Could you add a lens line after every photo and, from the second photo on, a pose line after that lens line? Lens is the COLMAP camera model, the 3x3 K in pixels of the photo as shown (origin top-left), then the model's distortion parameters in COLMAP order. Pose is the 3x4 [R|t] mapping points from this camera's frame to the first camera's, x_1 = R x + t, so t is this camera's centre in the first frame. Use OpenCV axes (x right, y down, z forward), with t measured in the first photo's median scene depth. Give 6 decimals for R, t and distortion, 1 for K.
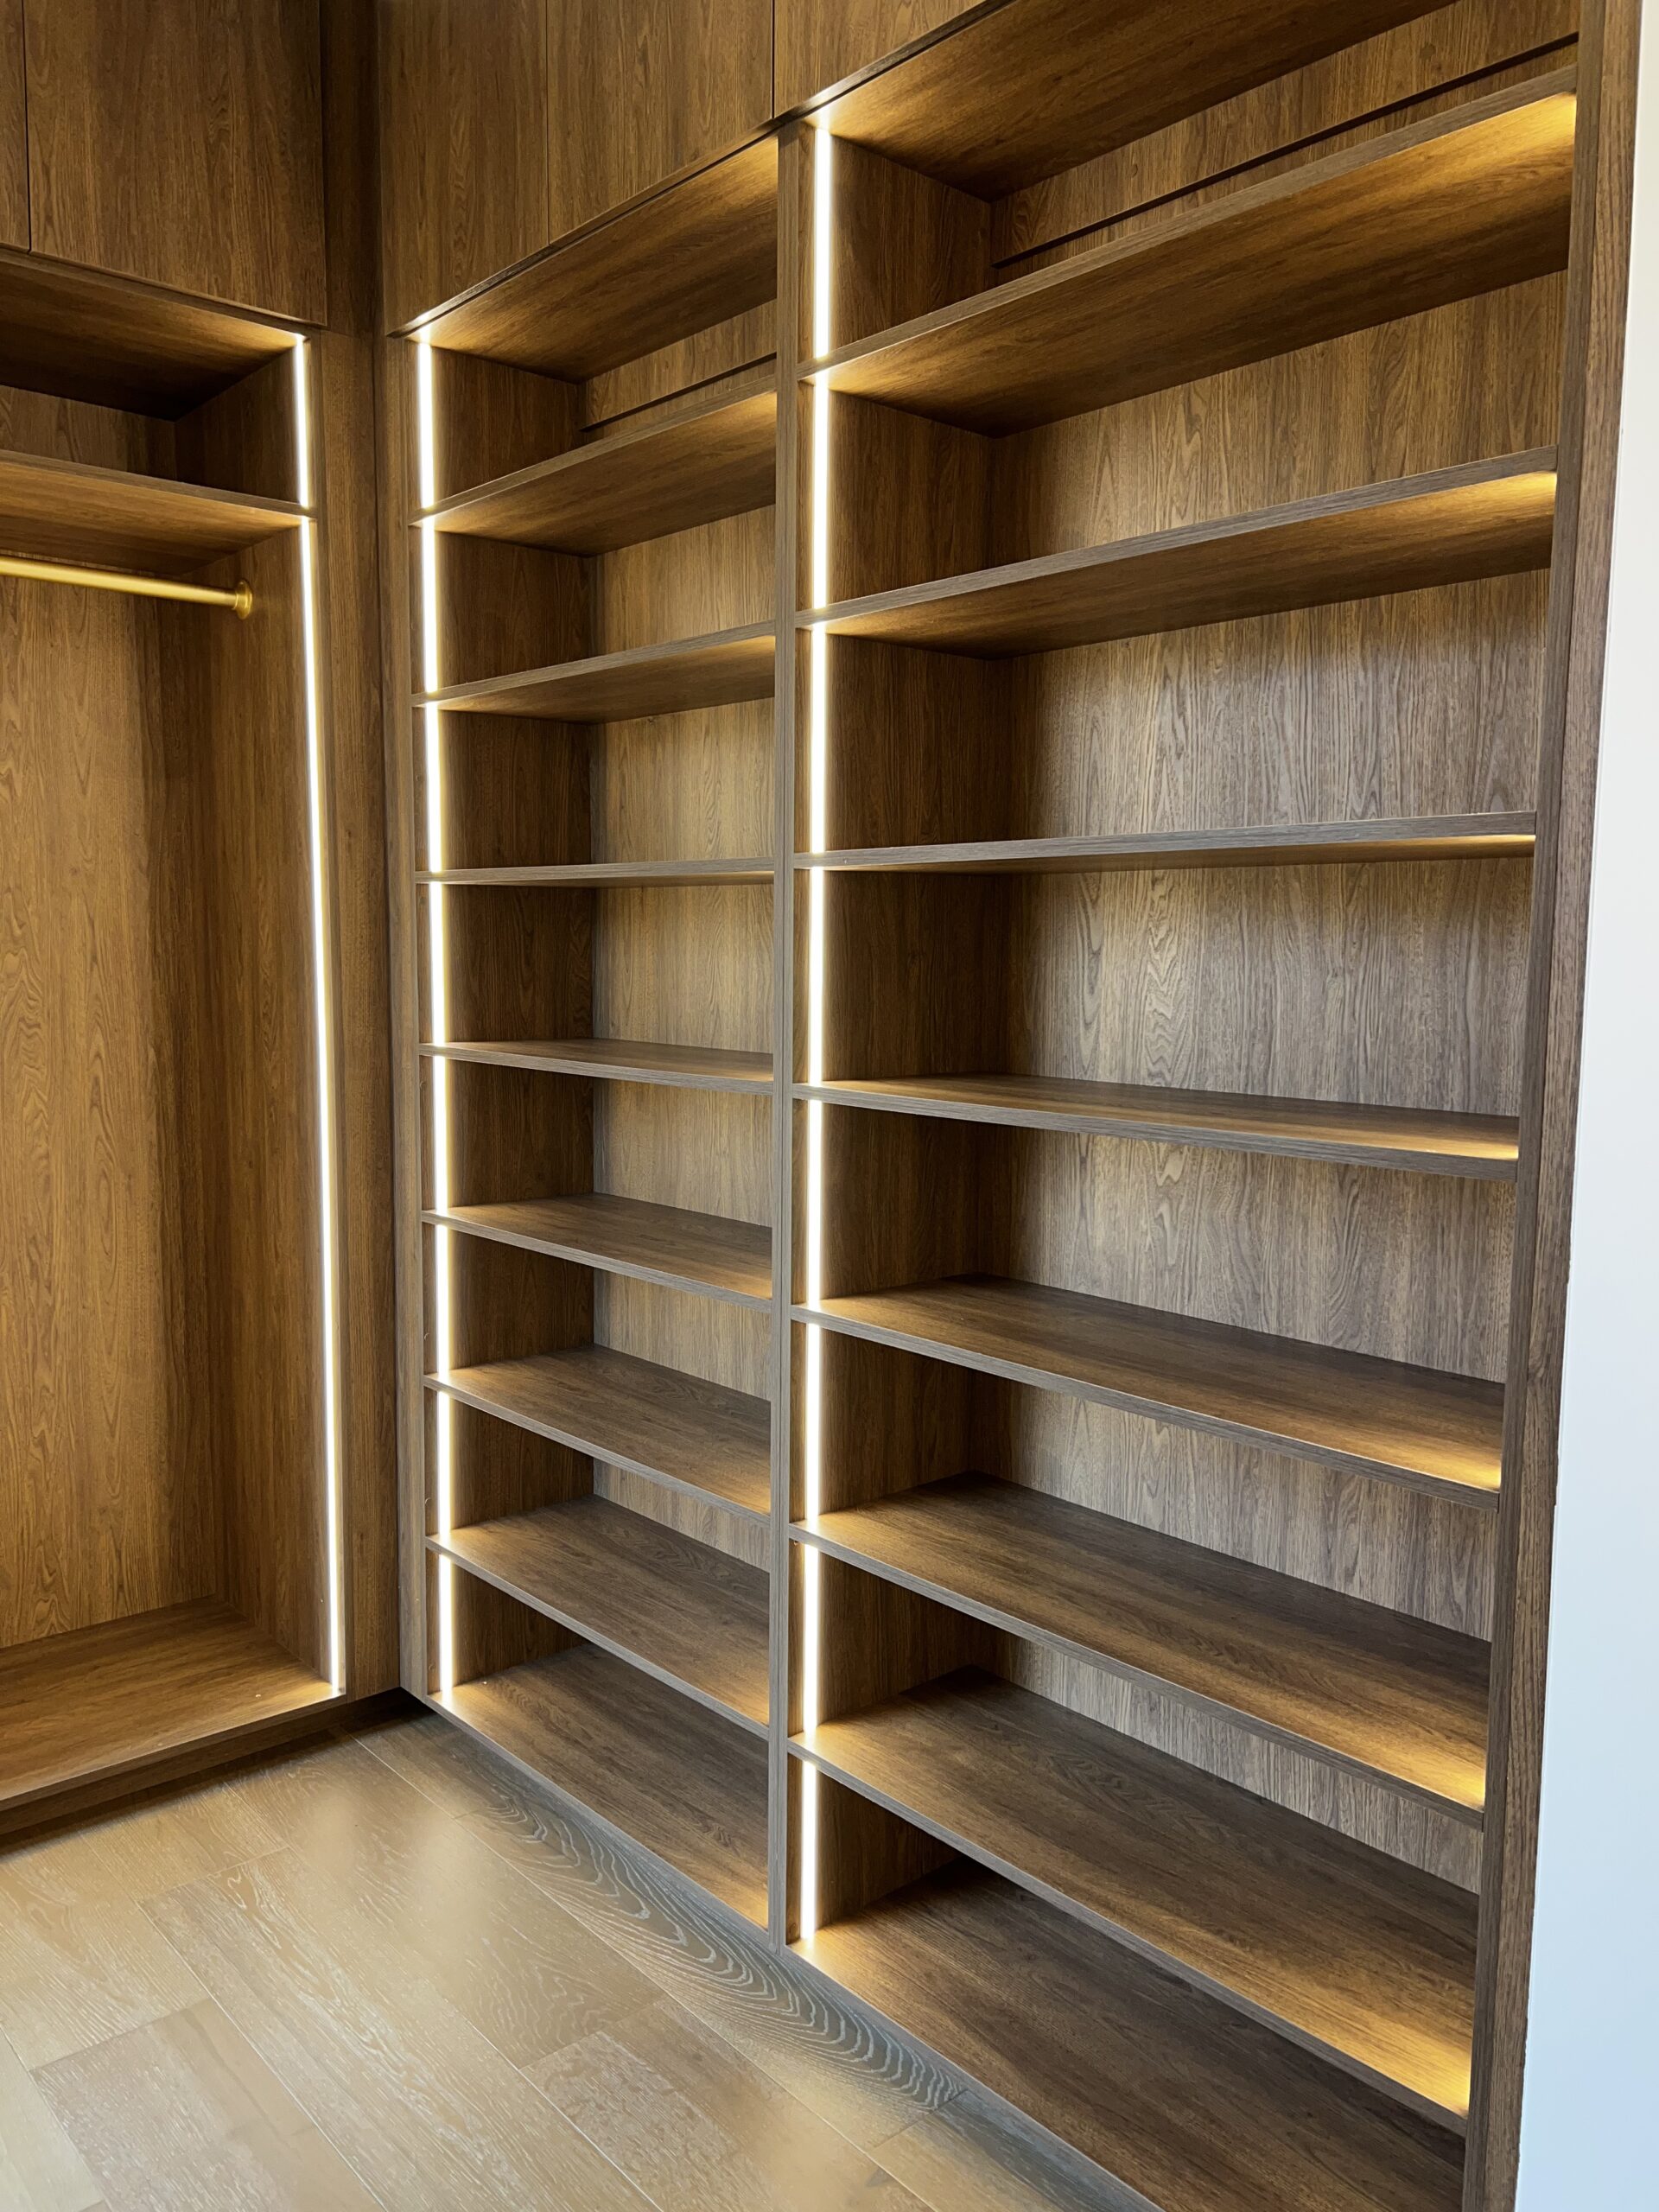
lens RADIAL K [[1690.8, 0, 829.5], [0, 1690.8, 1106.0], [0, 0, 1]] dist [0.048919, -0.052471]
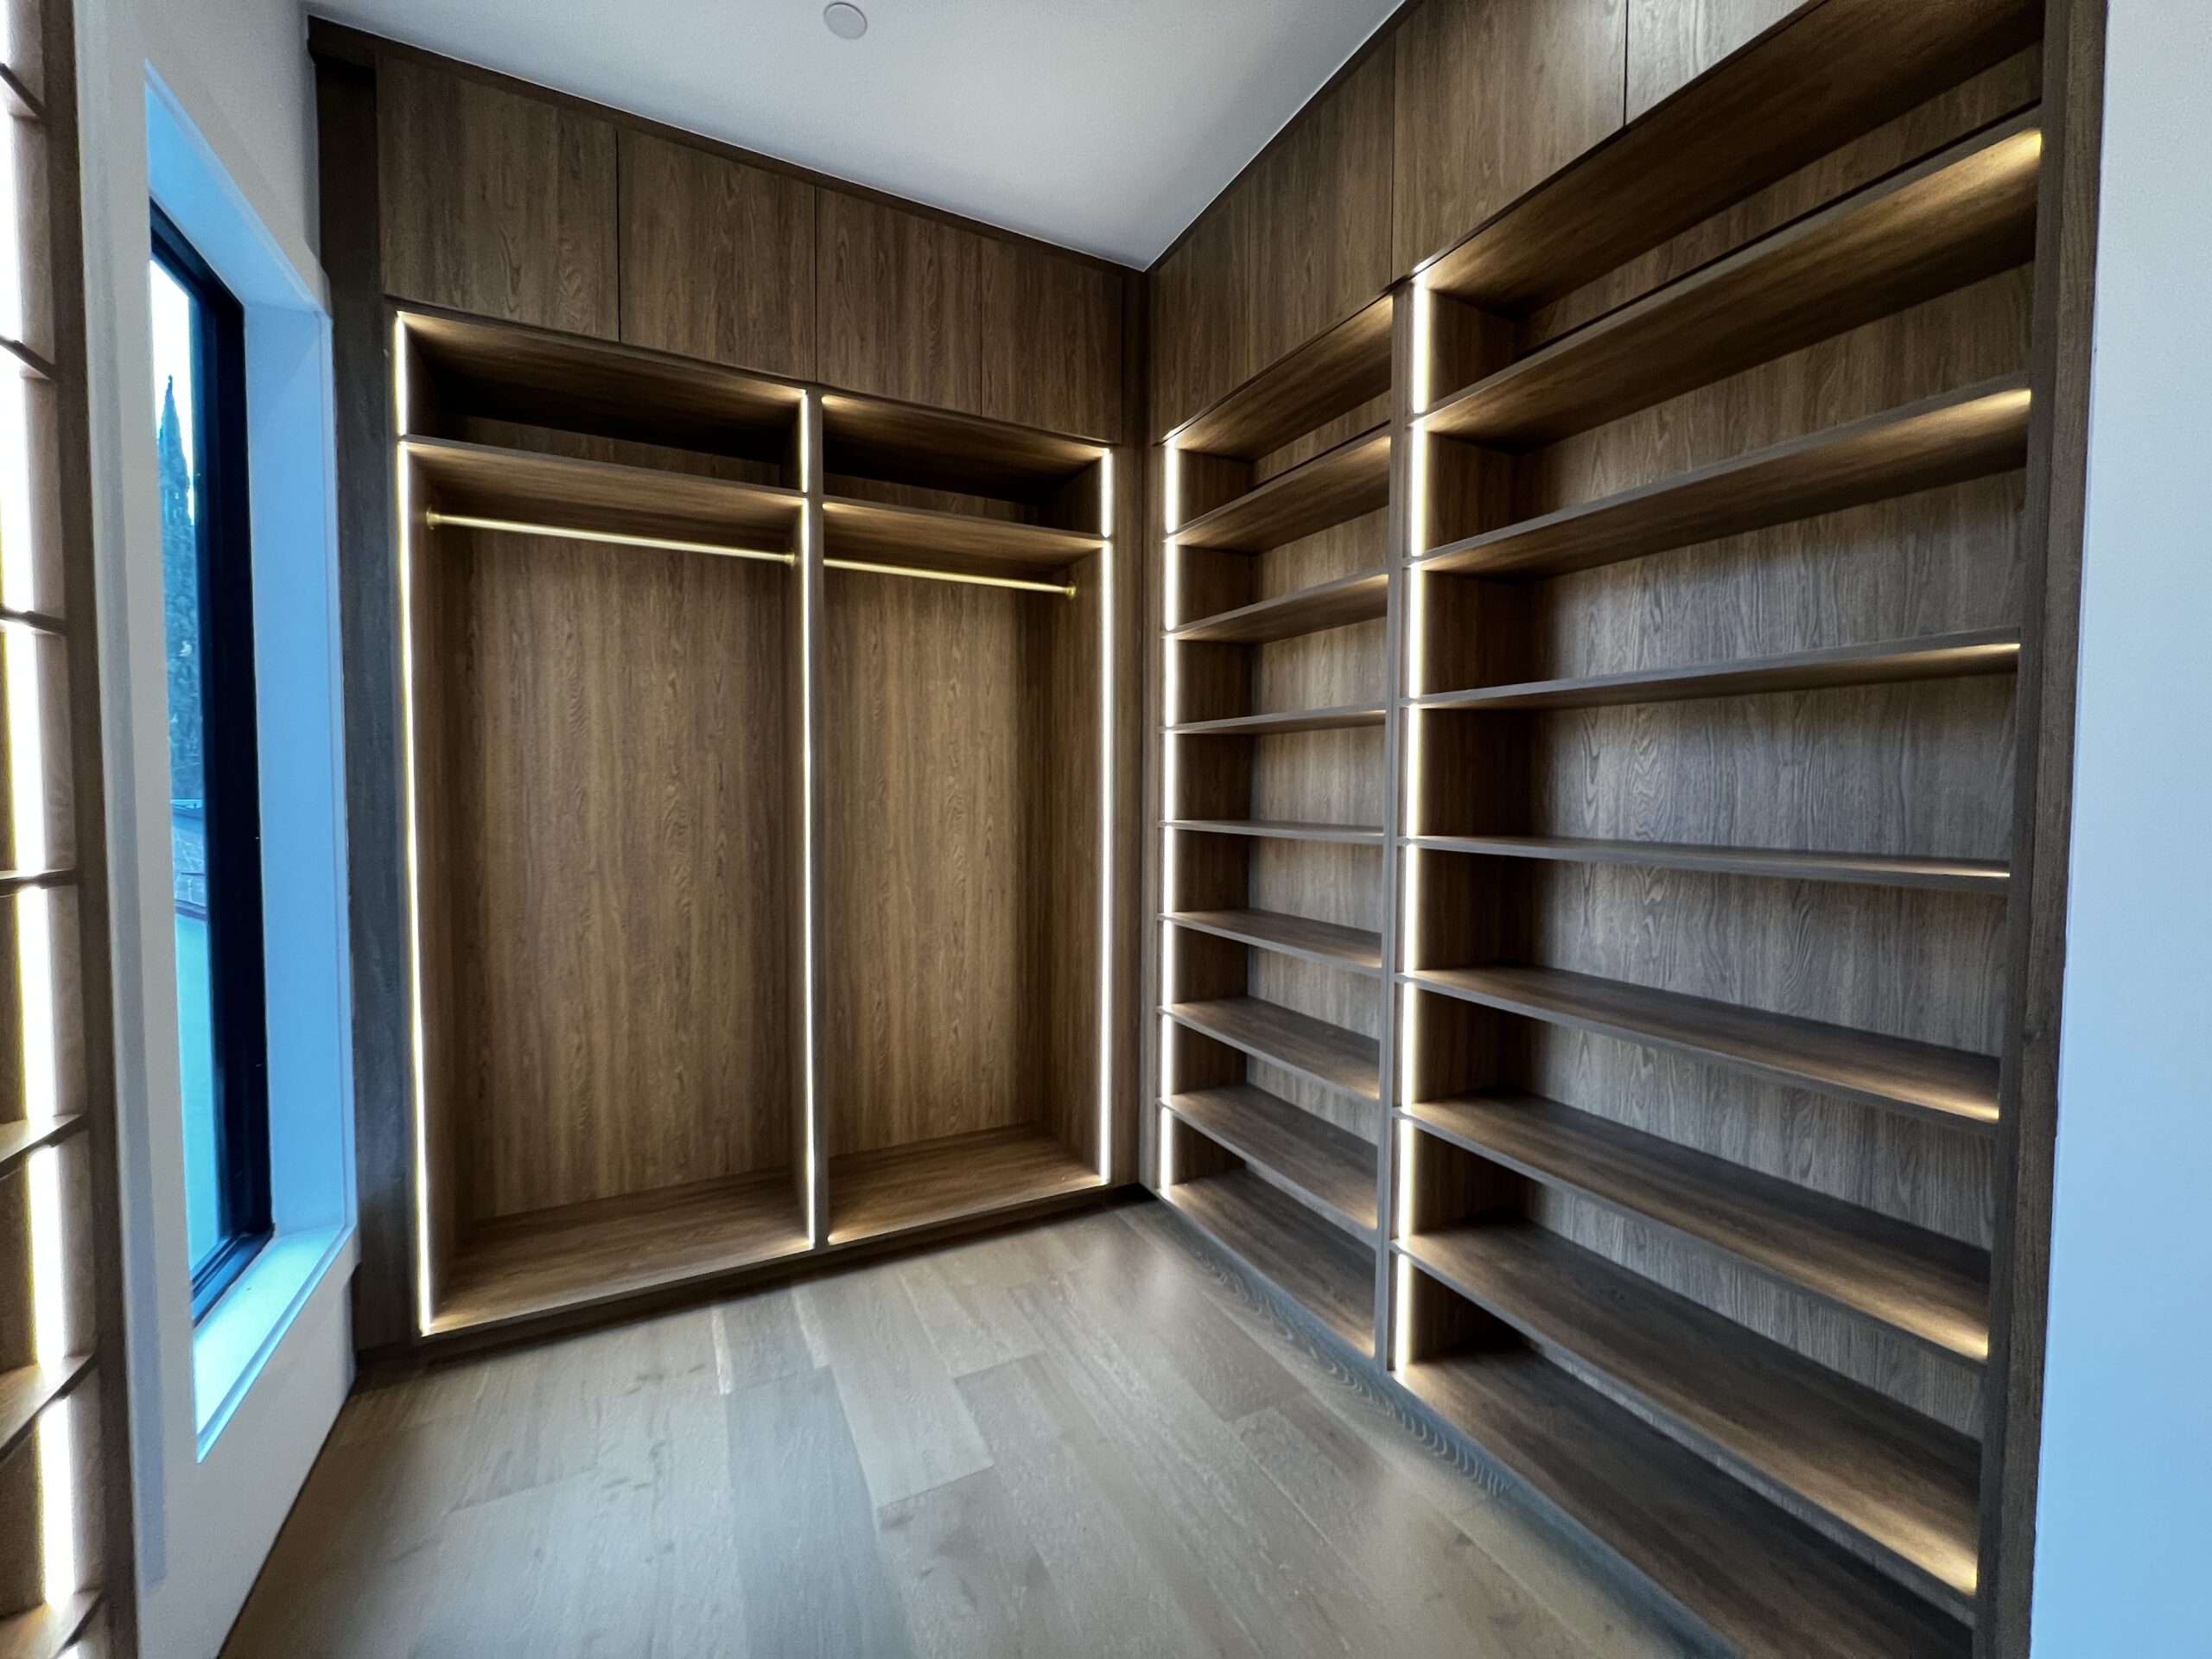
lens RADIAL K [[880.4, 0, 1101.7], [0, 880.4, 814.1], [0, 0, 1]] dist [-0.000745, 0.000065]
pose [[0.970955, 0.003549, -0.239238, -0.091435], [-0.021651, 0.997091, -0.073083, 0.031895], [0.238282, 0.076140, 0.968207, 0.087140]]
